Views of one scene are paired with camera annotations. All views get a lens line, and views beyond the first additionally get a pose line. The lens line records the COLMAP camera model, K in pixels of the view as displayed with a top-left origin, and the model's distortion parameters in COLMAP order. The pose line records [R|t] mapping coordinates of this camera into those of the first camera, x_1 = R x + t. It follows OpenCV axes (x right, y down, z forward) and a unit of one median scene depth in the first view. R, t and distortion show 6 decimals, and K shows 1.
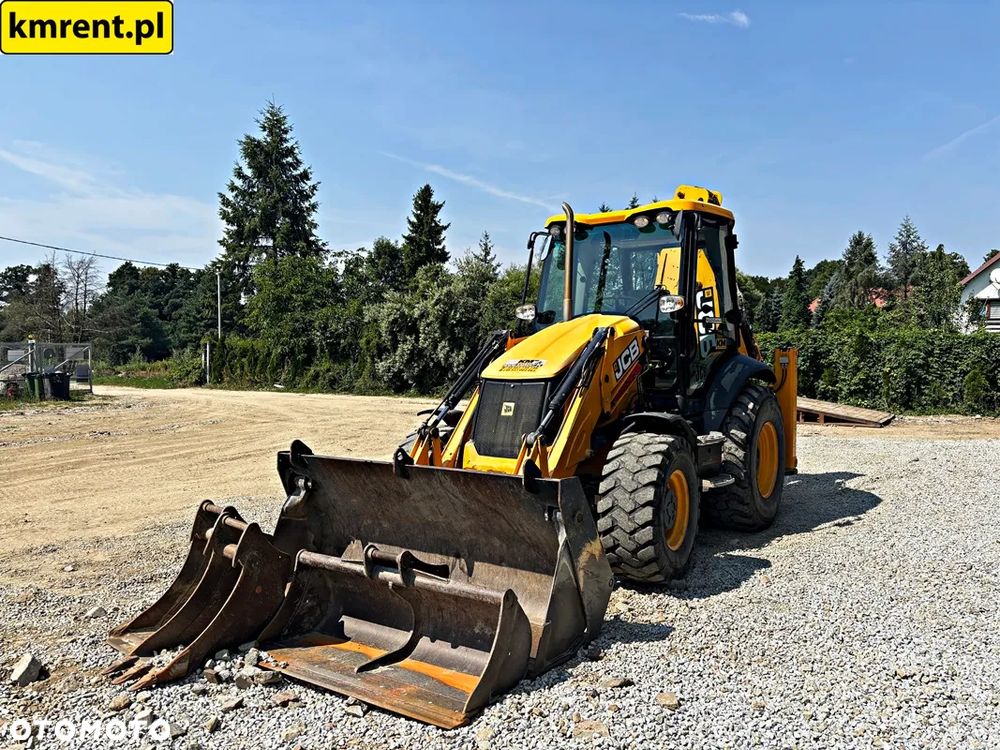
lens RADIAL K [[763.2, 0, 506.2], [0, 763.2, 373.2], [0, 0, 1]] dist [0.041696, -0.047041]
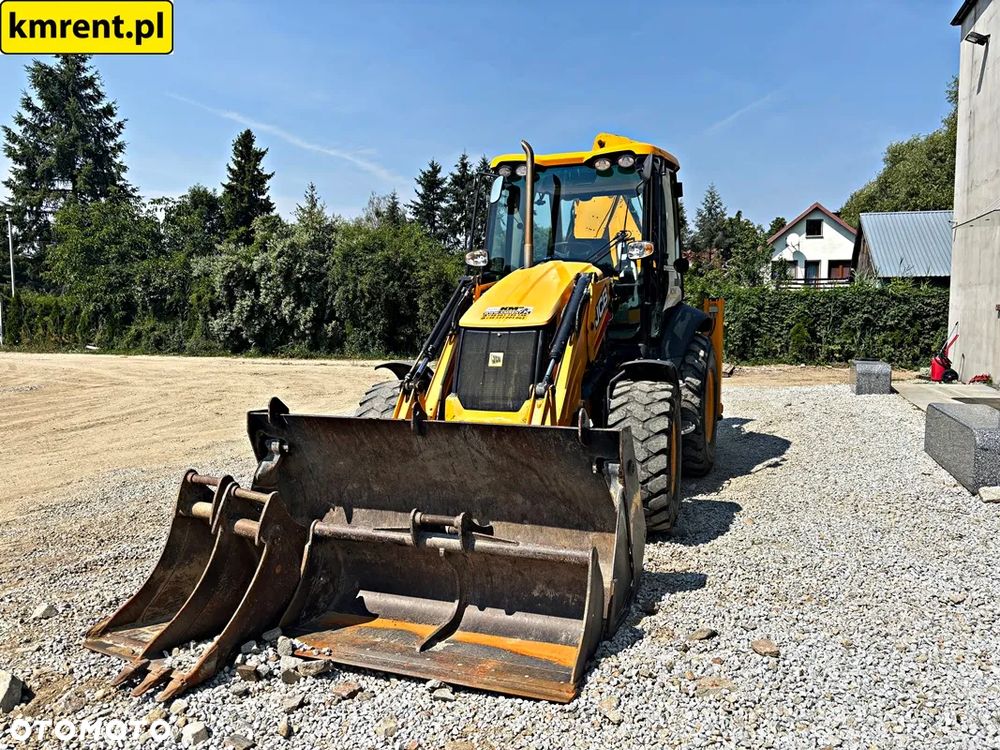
lens RADIAL K [[763.2, 0, 498.8], [0, 763.2, 373.2], [0, 0, 1]] dist [0.041696, -0.047041]
pose [[0.974078, -0.020717, 0.225261, -0.166812], [0.008769, 0.998507, 0.053914, 0.011356], [-0.226041, -0.050541, 0.972806, 0.072707]]
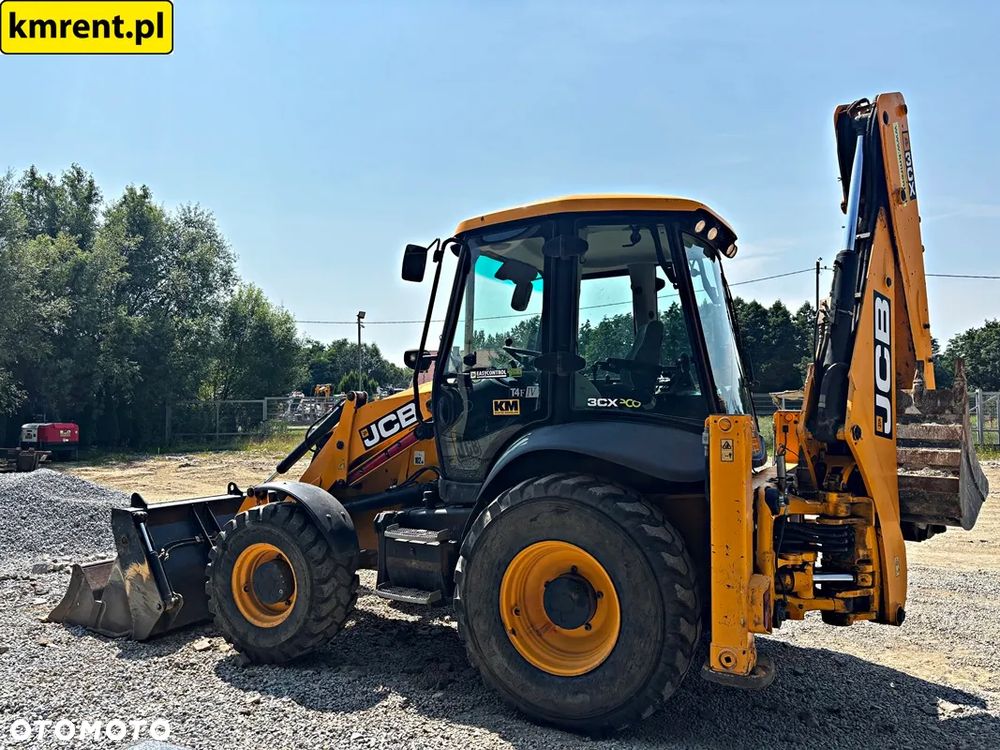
lens RADIAL K [[763.2, 0, 504.2], [0, 763.2, 371.8], [0, 0, 1]] dist [0.041696, -0.047041]
pose [[0.116106, -0.040015, -0.992430, 0.937023], [-0.020371, 0.998882, -0.042659, -0.040242], [0.993028, 0.025170, 0.115161, 0.909399]]
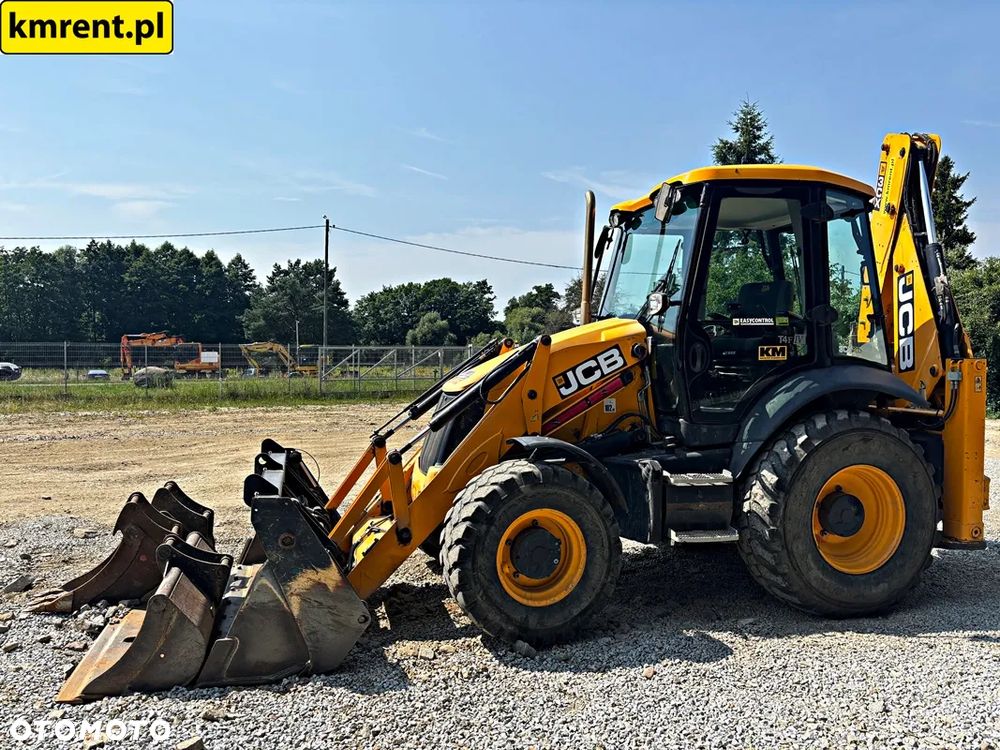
lens RADIAL K [[763.2, 0, 506.2], [0, 763.2, 373.4], [0, 0, 1]] dist [0.041696, -0.047041]
pose [[0.767681, 0.018261, -0.640572, 0.550721], [-0.018666, 0.999807, 0.006131, -0.018034], [0.640560, 0.007250, 0.767873, 0.264760]]
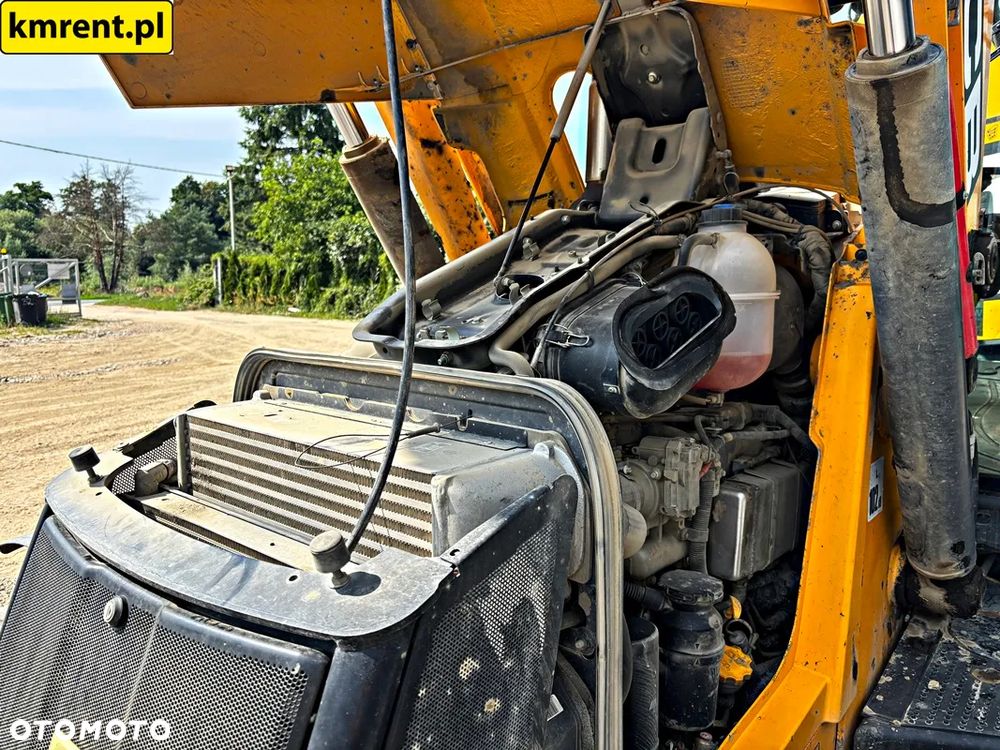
lens RADIAL K [[763.2, 0, 491.3], [0, 763.2, 365.8], [0, 0, 1]] dist [0.041696, -0.047041]
pose [[0.993757, 0.016289, -0.110373, 0.085696], [-0.005371, 0.995122, 0.098505, -0.029791], [0.111439, -0.097297, 0.988997, 0.775012]]
